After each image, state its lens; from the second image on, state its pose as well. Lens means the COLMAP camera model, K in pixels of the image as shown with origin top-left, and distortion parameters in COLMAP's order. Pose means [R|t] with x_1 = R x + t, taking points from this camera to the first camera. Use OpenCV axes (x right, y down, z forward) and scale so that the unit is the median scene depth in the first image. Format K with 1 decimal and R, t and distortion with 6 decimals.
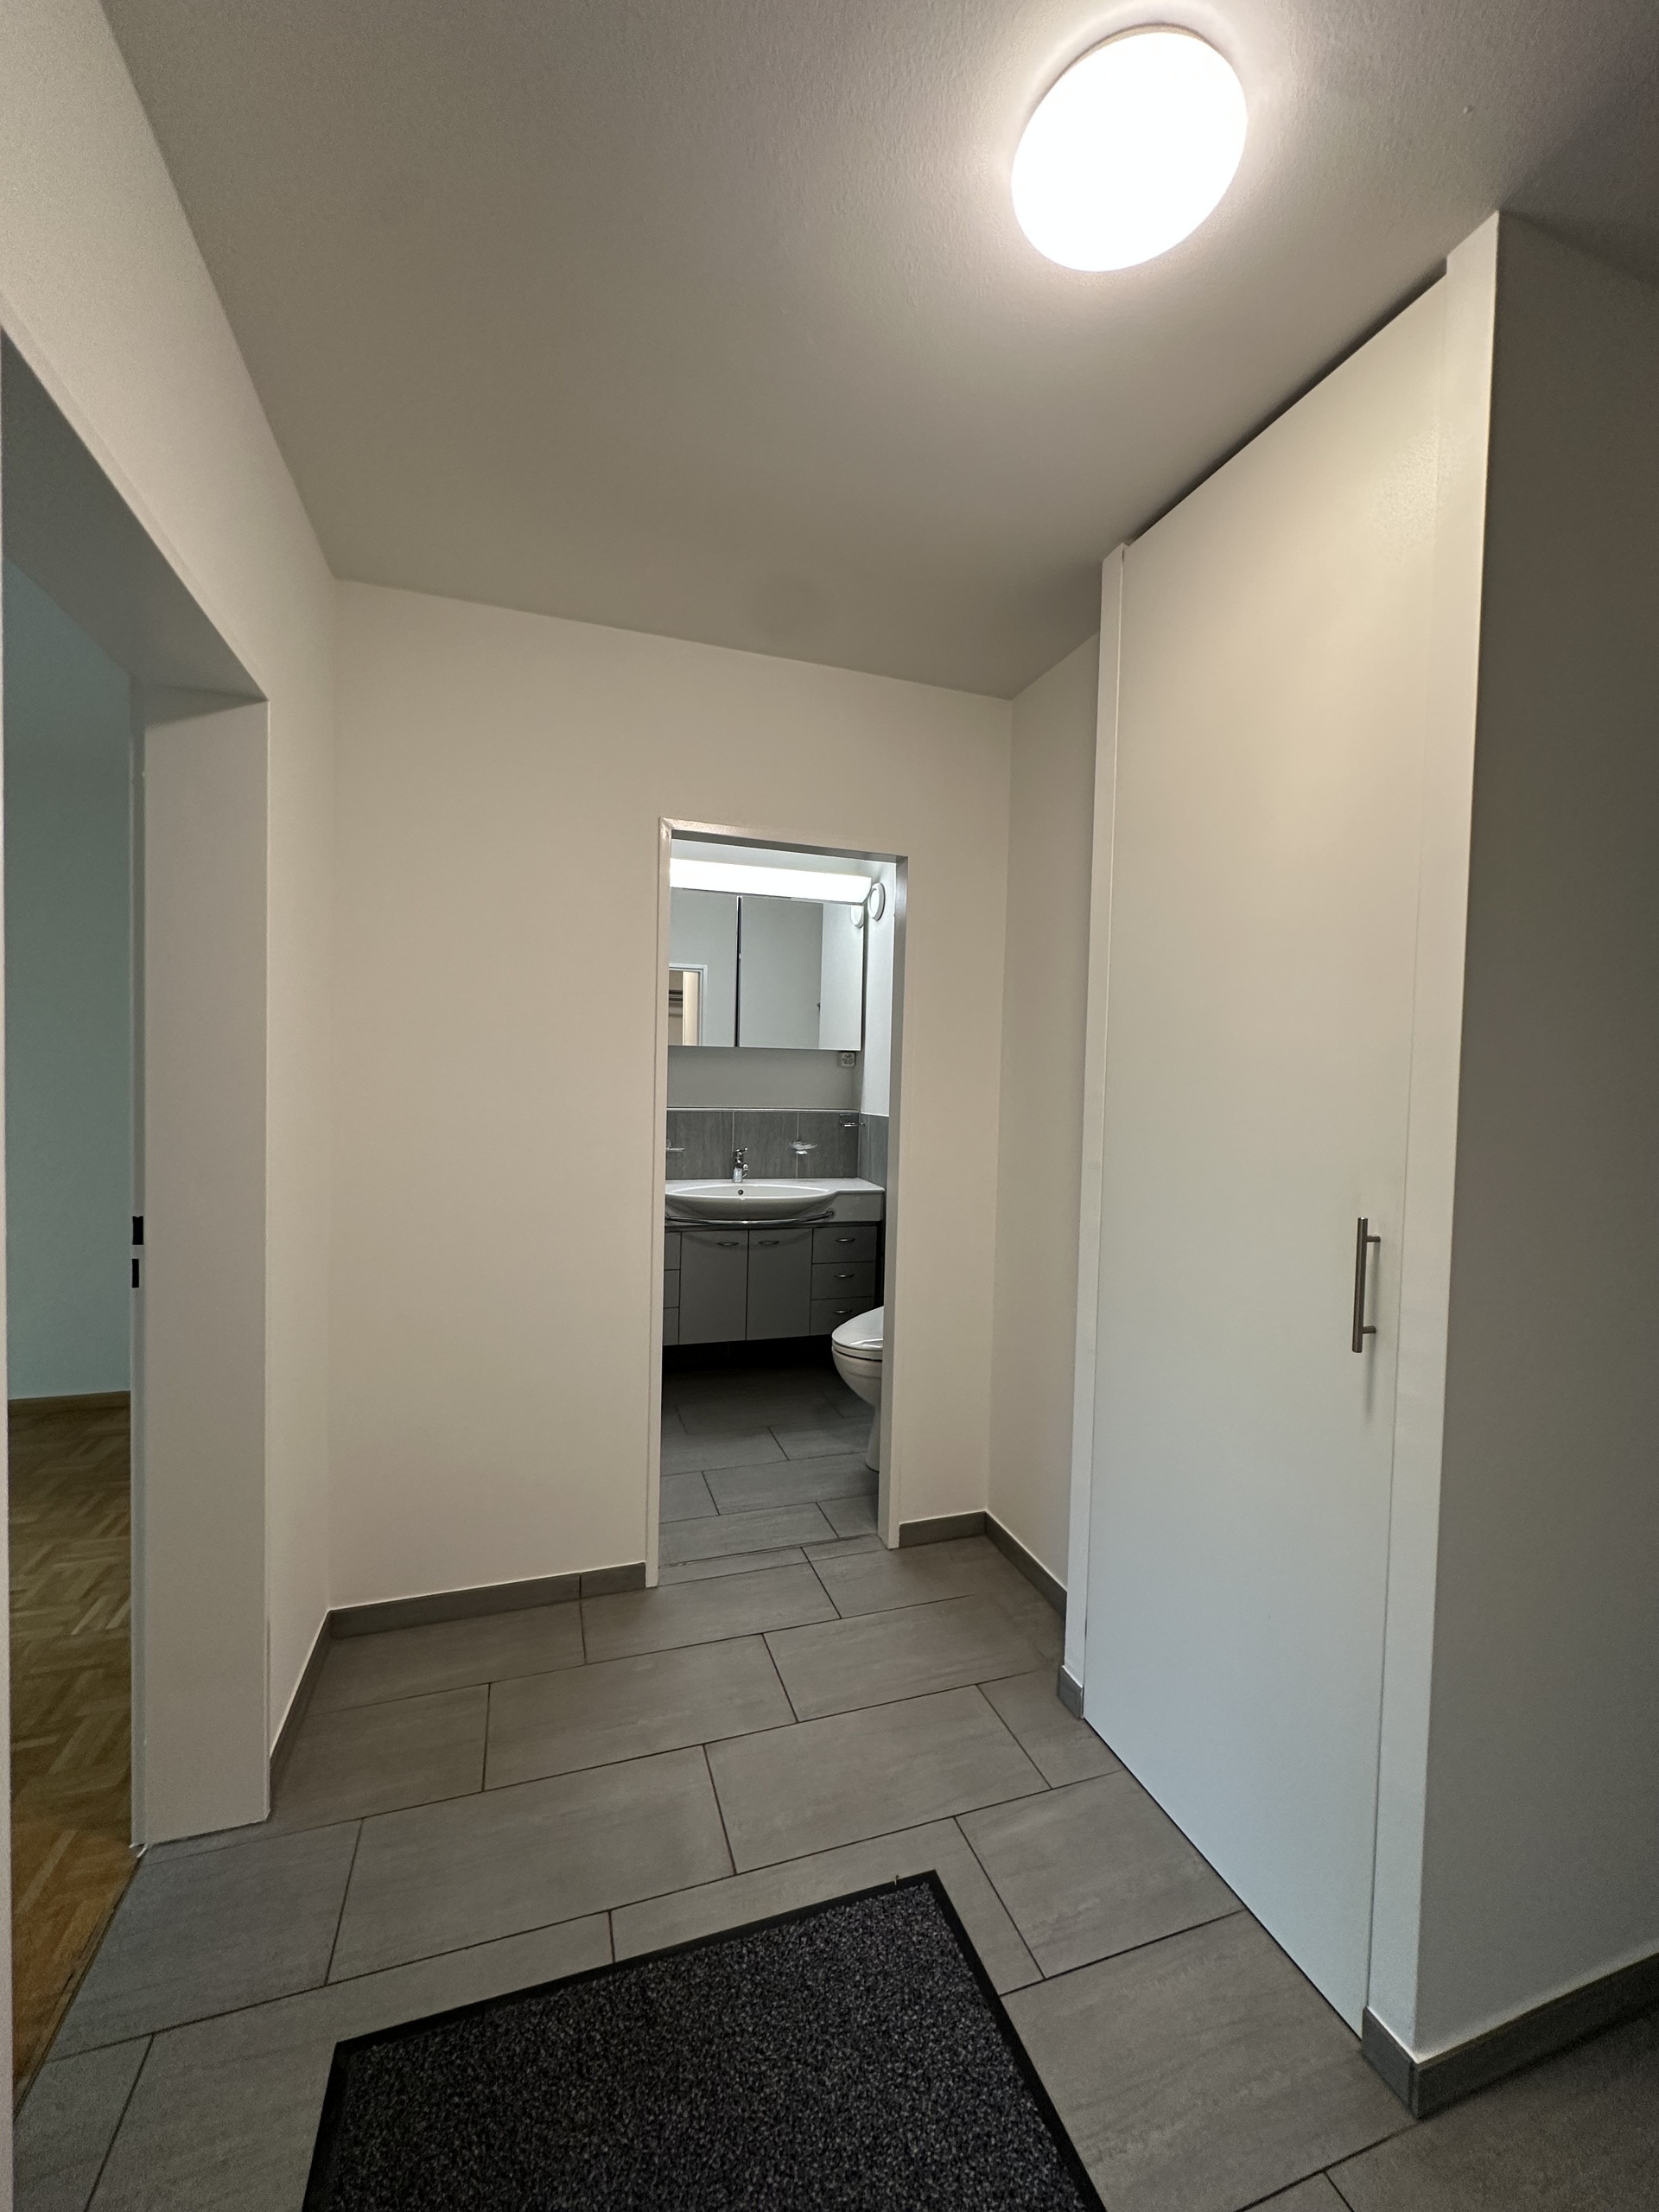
lens RADIAL K [[884.6, 0, 824.5], [0, 884.6, 1111.6], [0, 0, 1]] dist [-0.002367, 0.000547]
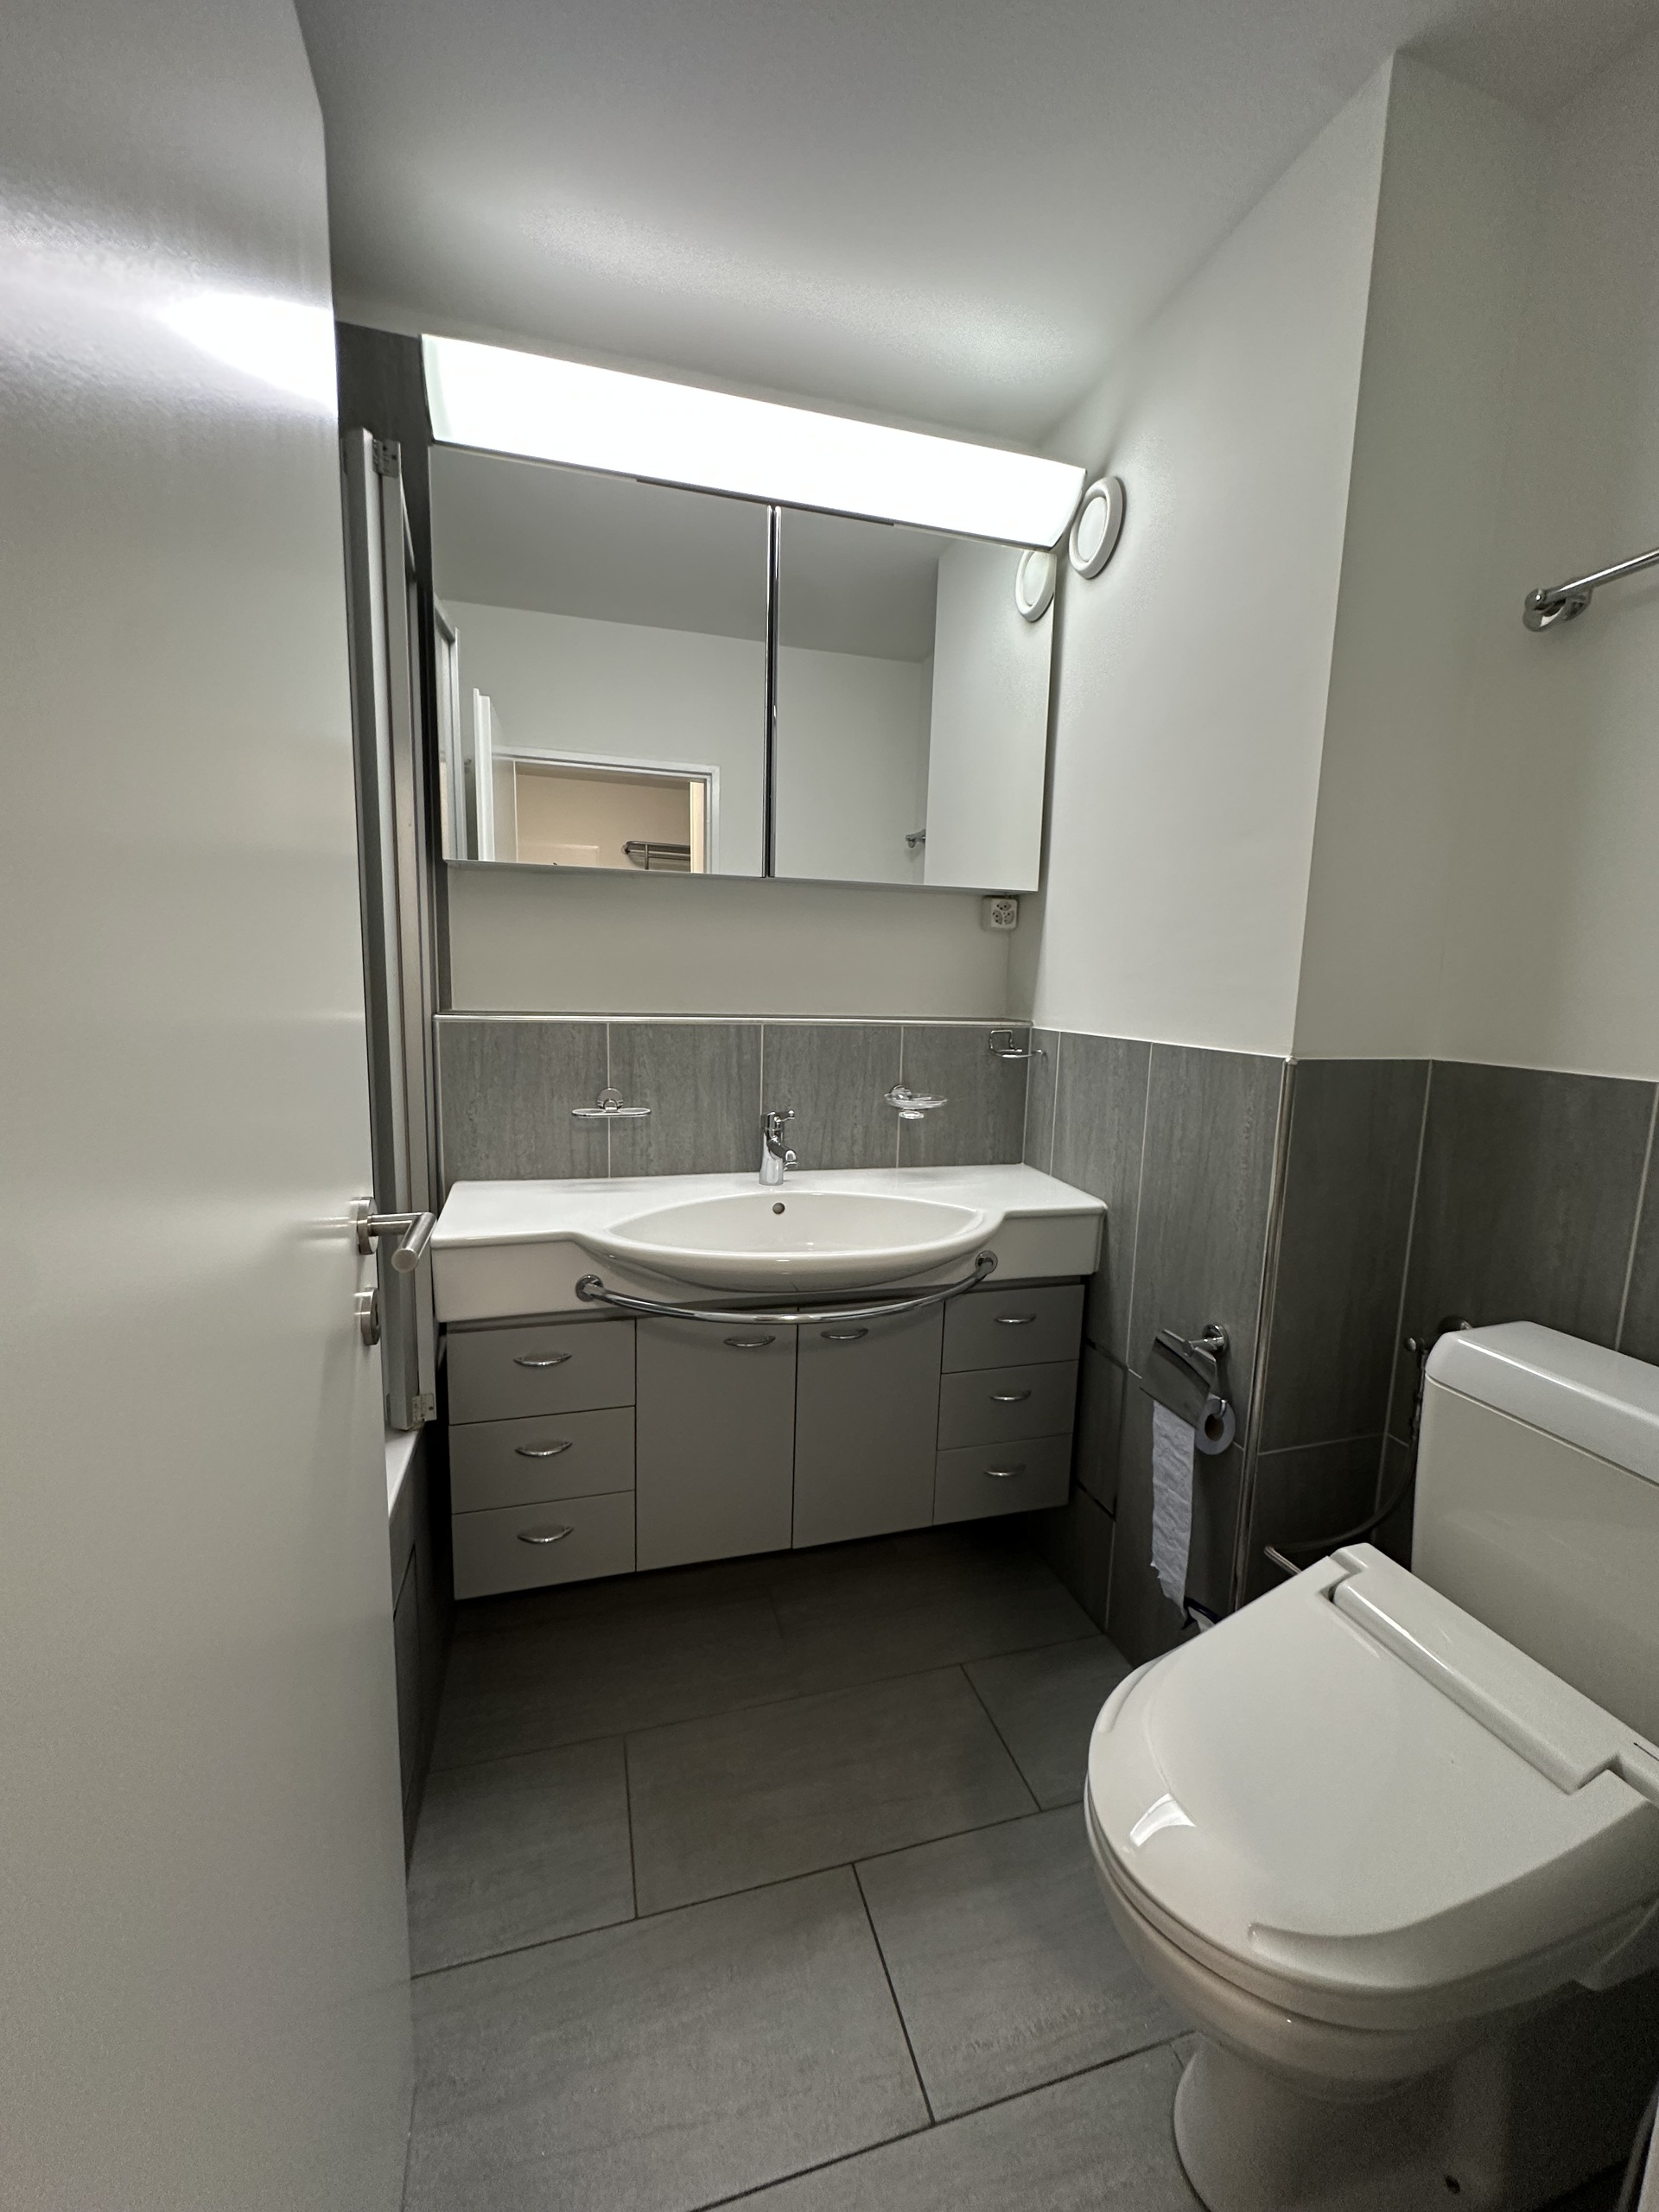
lens RADIAL K [[884.6, 0, 835.4], [0, 884.6, 1105.1], [0, 0, 1]] dist [-0.002367, 0.000547]
pose [[0.999738, 0.006680, -0.021894, -0.054649], [-0.004304, 0.994267, 0.106839, -0.007289], [0.022482, -0.106717, 0.994035, 0.543672]]
